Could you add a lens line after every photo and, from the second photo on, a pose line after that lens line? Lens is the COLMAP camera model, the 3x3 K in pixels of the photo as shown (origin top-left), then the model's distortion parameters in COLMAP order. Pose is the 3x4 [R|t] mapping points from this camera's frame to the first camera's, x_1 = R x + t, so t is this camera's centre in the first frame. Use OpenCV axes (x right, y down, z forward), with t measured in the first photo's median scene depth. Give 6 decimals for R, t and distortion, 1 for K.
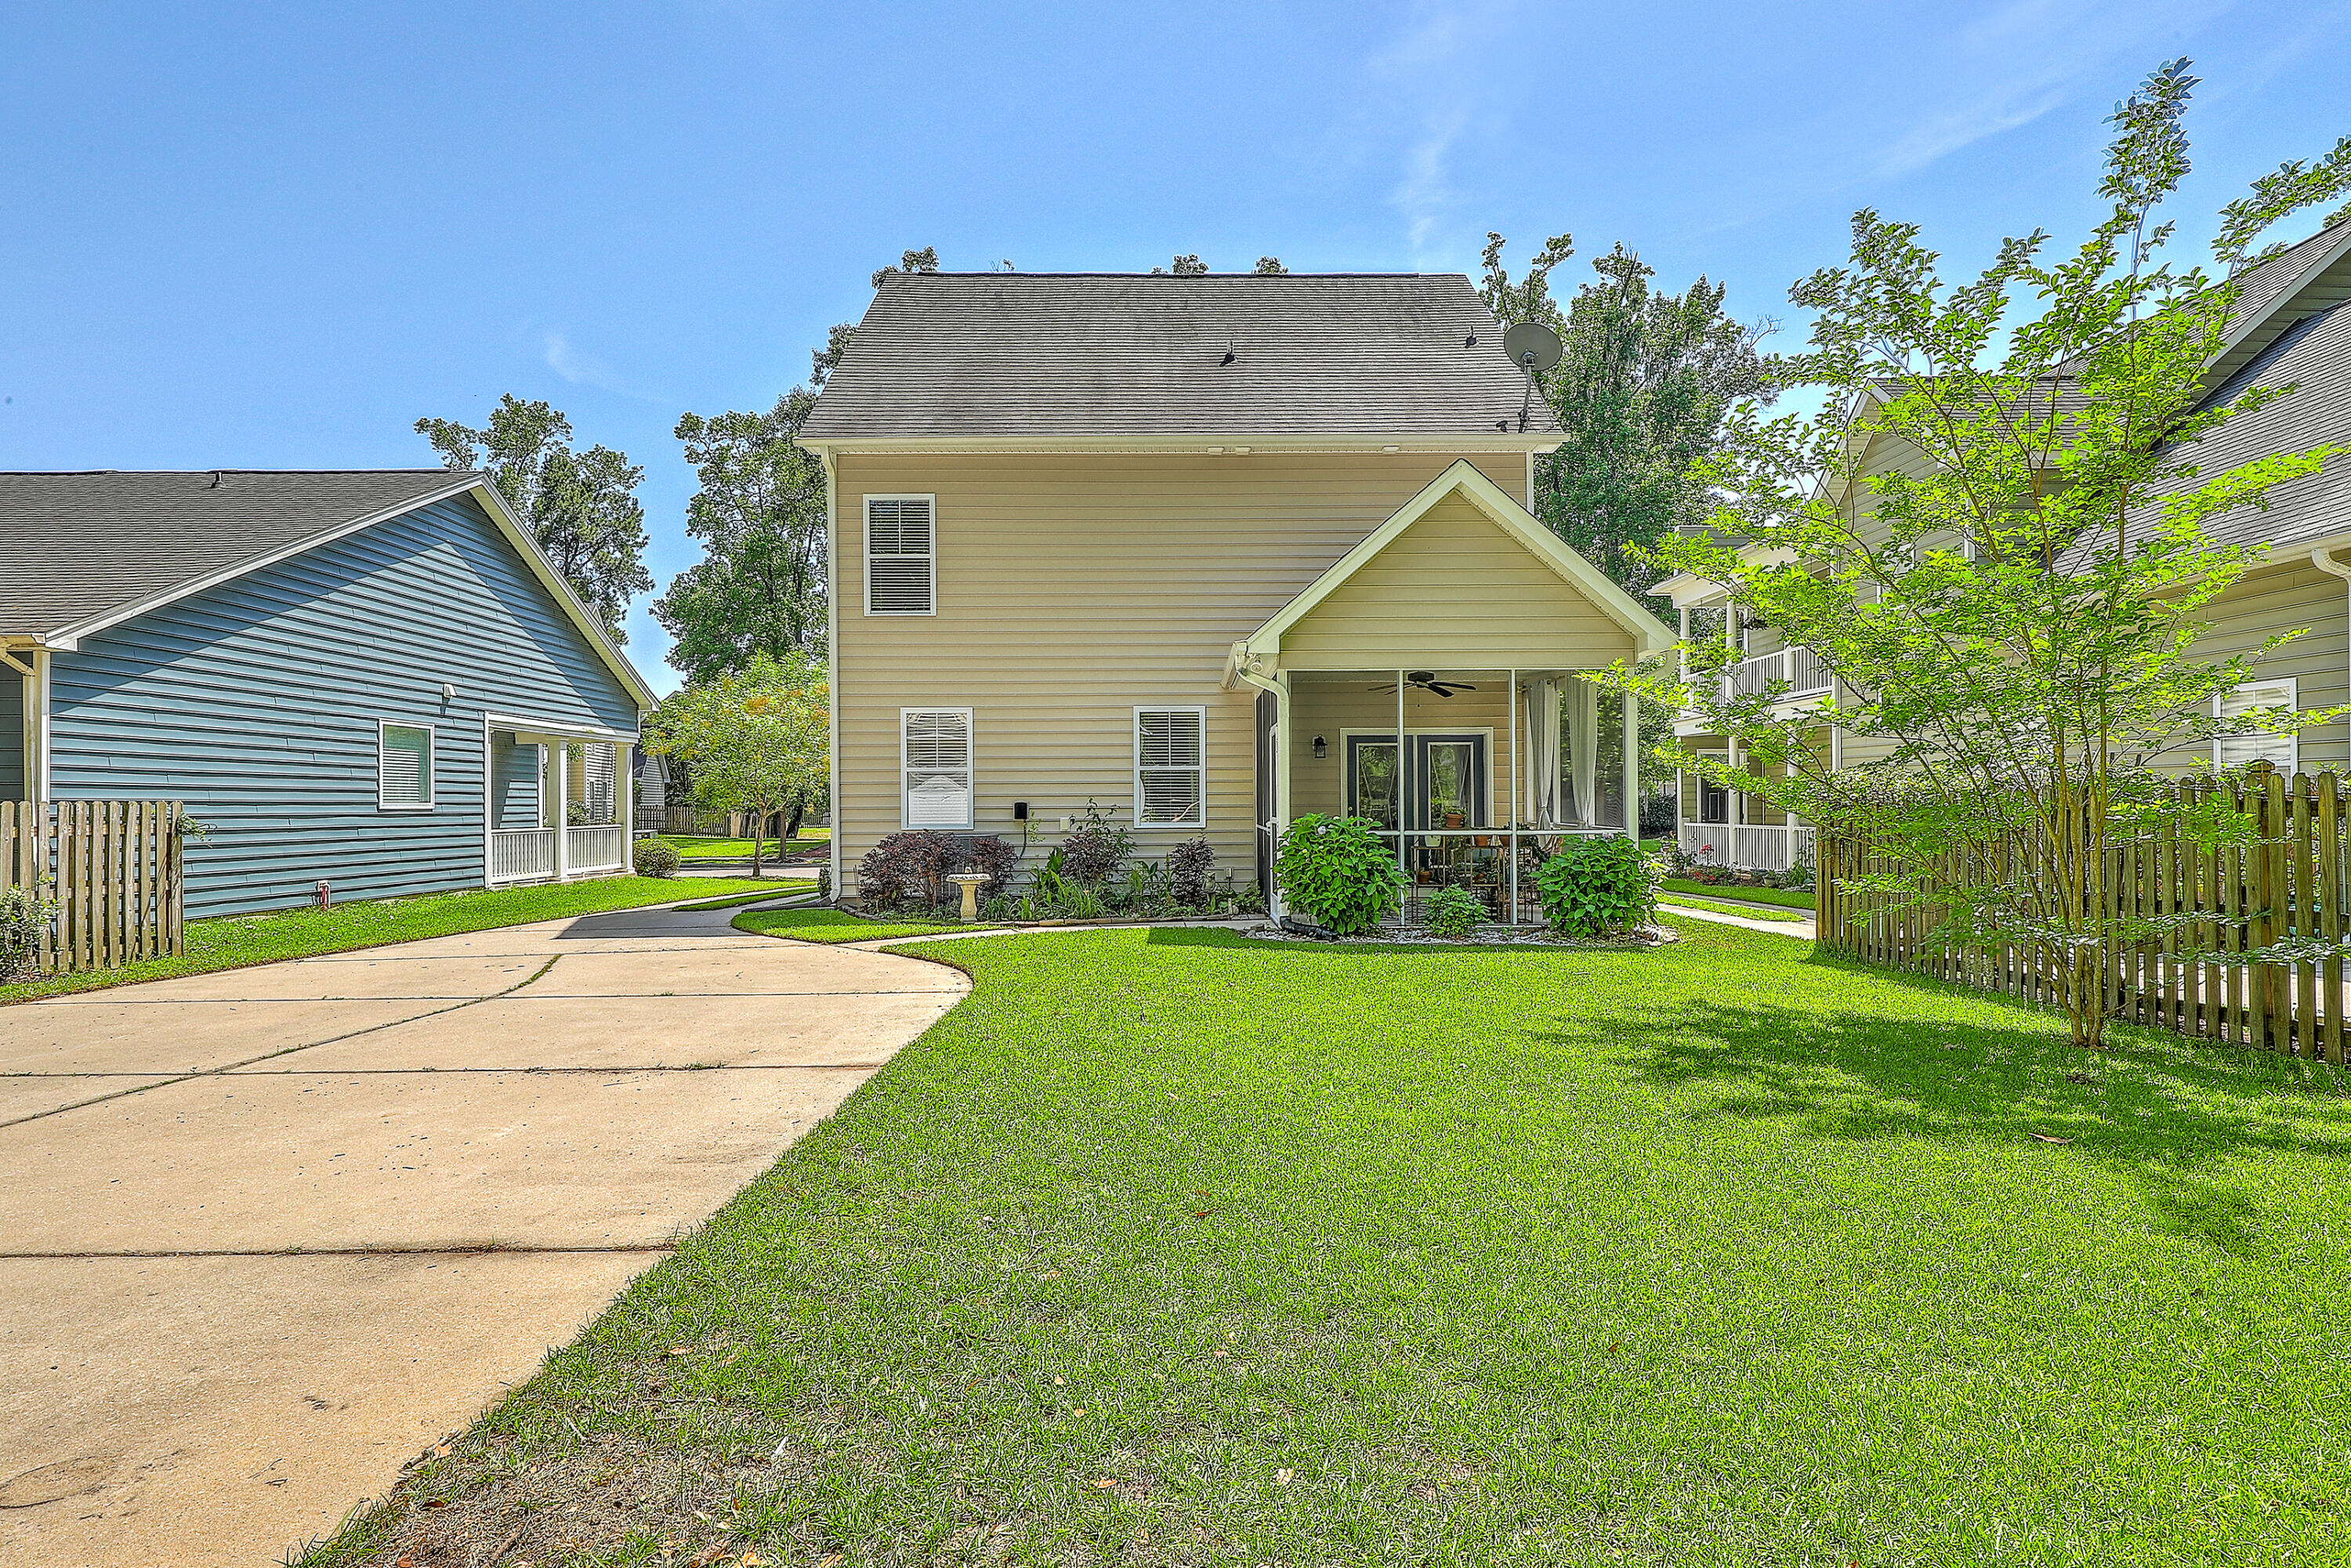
lens RADIAL K [[1287.4, 0, 1175.5], [0, 1287.4, 784.0], [0, 0, 1]] dist [0.002577, 0.000765]
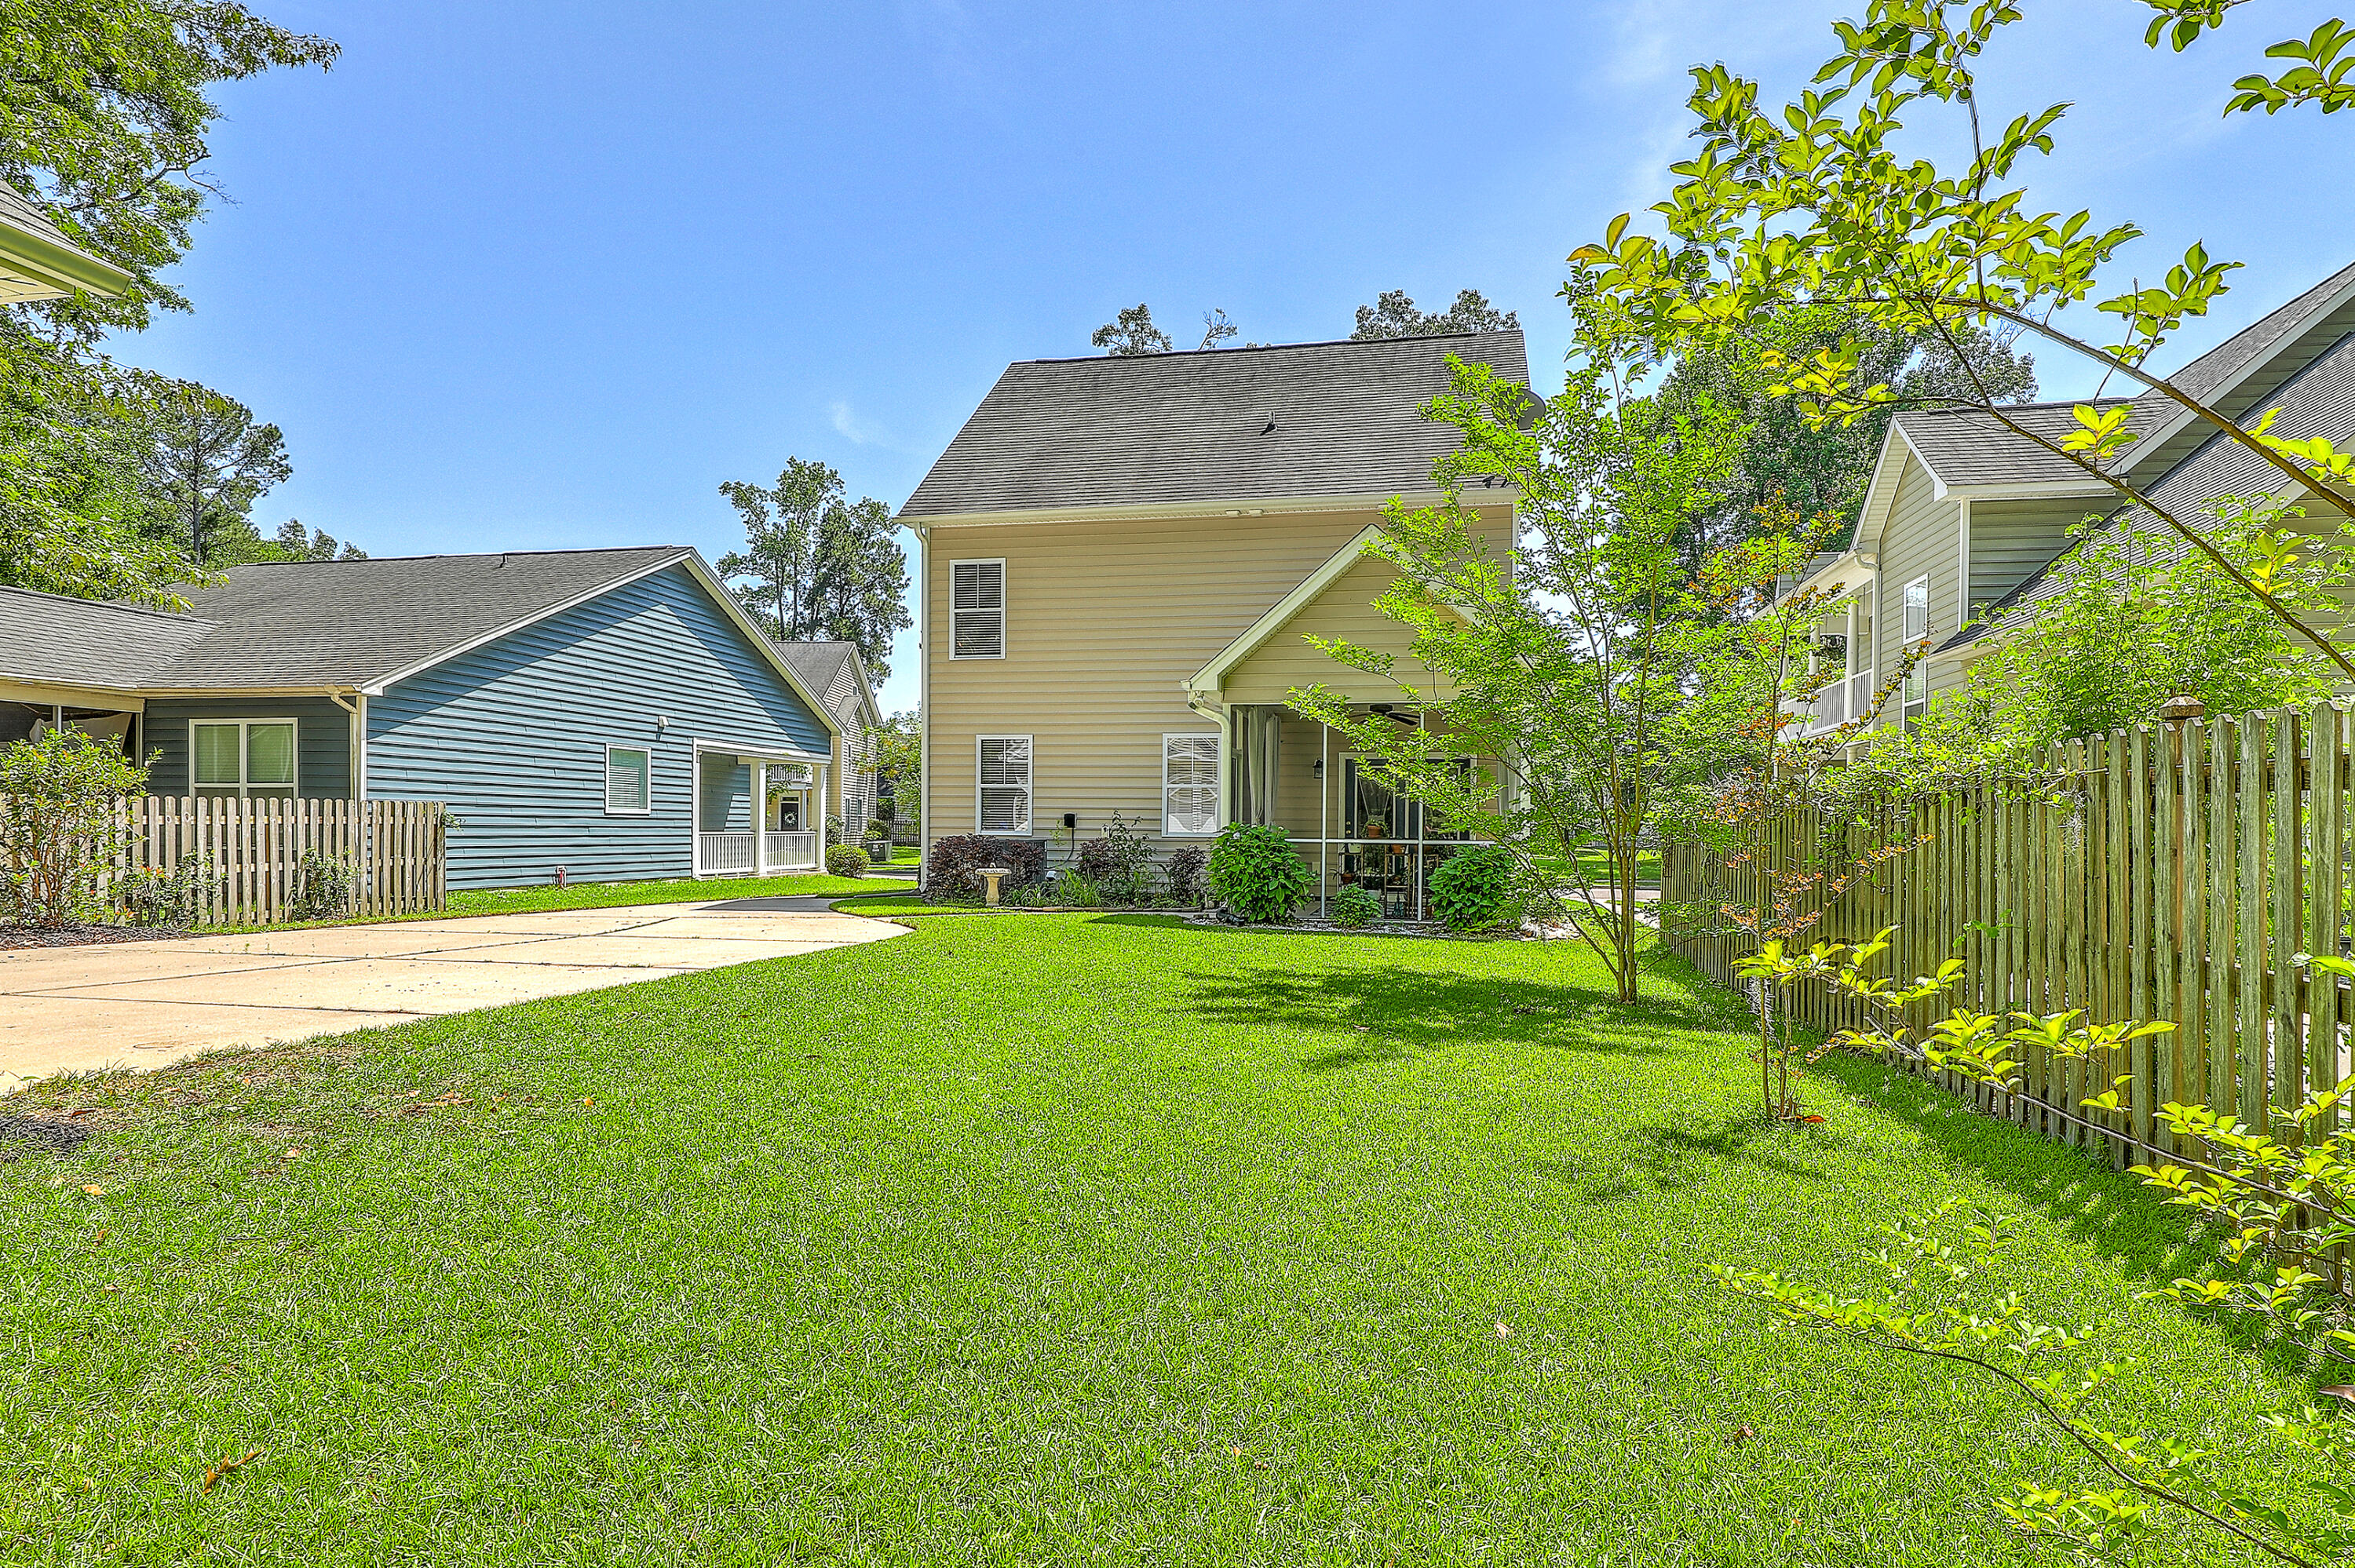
lens RADIAL K [[1272.8, 0, 1162.5], [0, 1272.8, 830.3], [0, 0, 1]] dist [-0.000381, -0.000051]
pose [[0.976368, 0.015984, -0.215521, 0.219140], [-0.012226, 0.999749, 0.018757, 0.006303], [0.215767, -0.015678, 0.976319, -0.139530]]
